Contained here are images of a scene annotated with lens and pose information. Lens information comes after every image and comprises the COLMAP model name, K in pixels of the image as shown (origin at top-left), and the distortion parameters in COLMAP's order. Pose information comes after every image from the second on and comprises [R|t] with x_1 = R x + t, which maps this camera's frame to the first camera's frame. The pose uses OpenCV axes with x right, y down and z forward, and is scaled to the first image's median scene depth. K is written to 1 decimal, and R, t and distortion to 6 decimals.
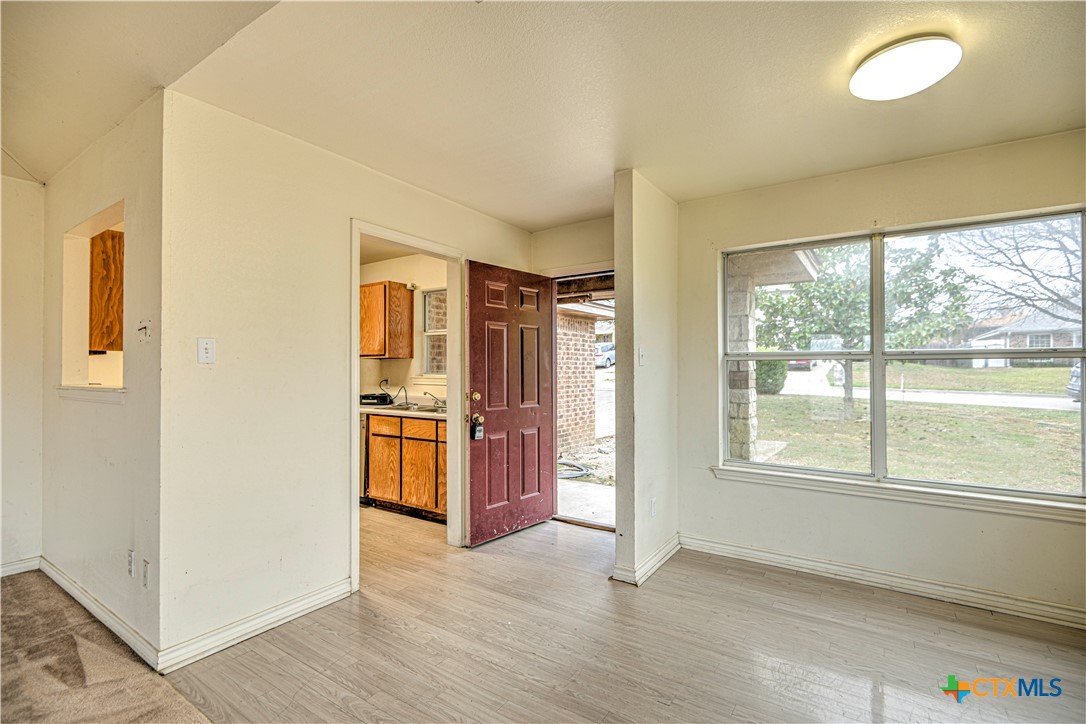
lens RADIAL K [[491.3, 0, 543.0], [0, 491.3, 362.0], [0, 0, 1]] dist [0.000757, -0.000142]
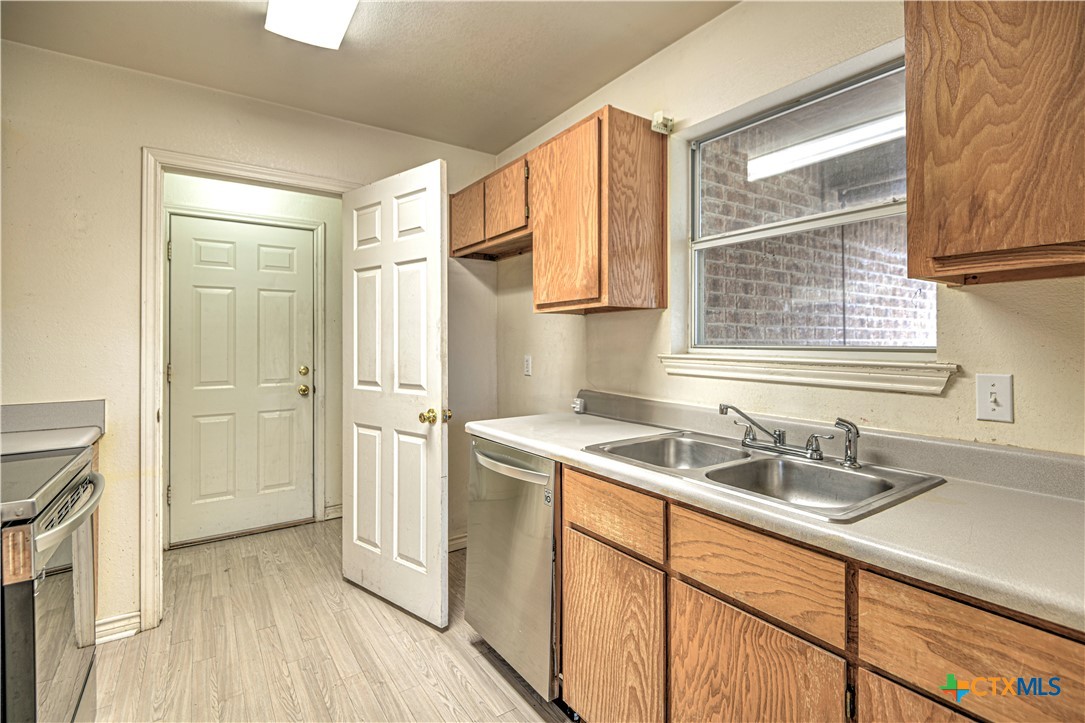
lens RADIAL K [[508.4, 0, 545.9], [0, 508.4, 337.4], [0, 0, 1]] dist [0.000972, -0.000176]
pose [[0.929967, -0.000627, -0.367643, -0.213275], [0.005269, 0.999919, 0.011621, 0.011393], [0.367605, -0.012744, 0.929895, 0.608235]]
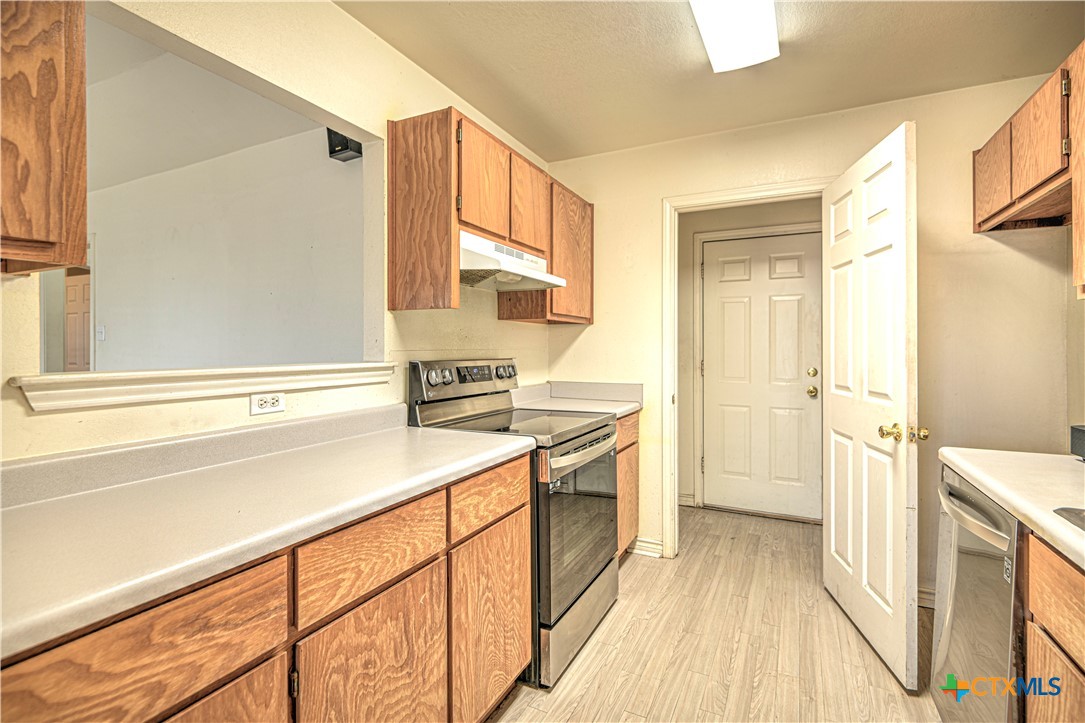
lens RADIAL K [[496.4, 0, 544.6], [0, 496.4, 344.5], [0, 0, 1]] dist [0.000003, -0.000866]
pose [[0.124497, 0.005114, -0.992207, -0.143549], [0.019883, 0.999773, 0.007648, 0.012653], [0.992021, -0.020681, 0.124367, 0.680078]]
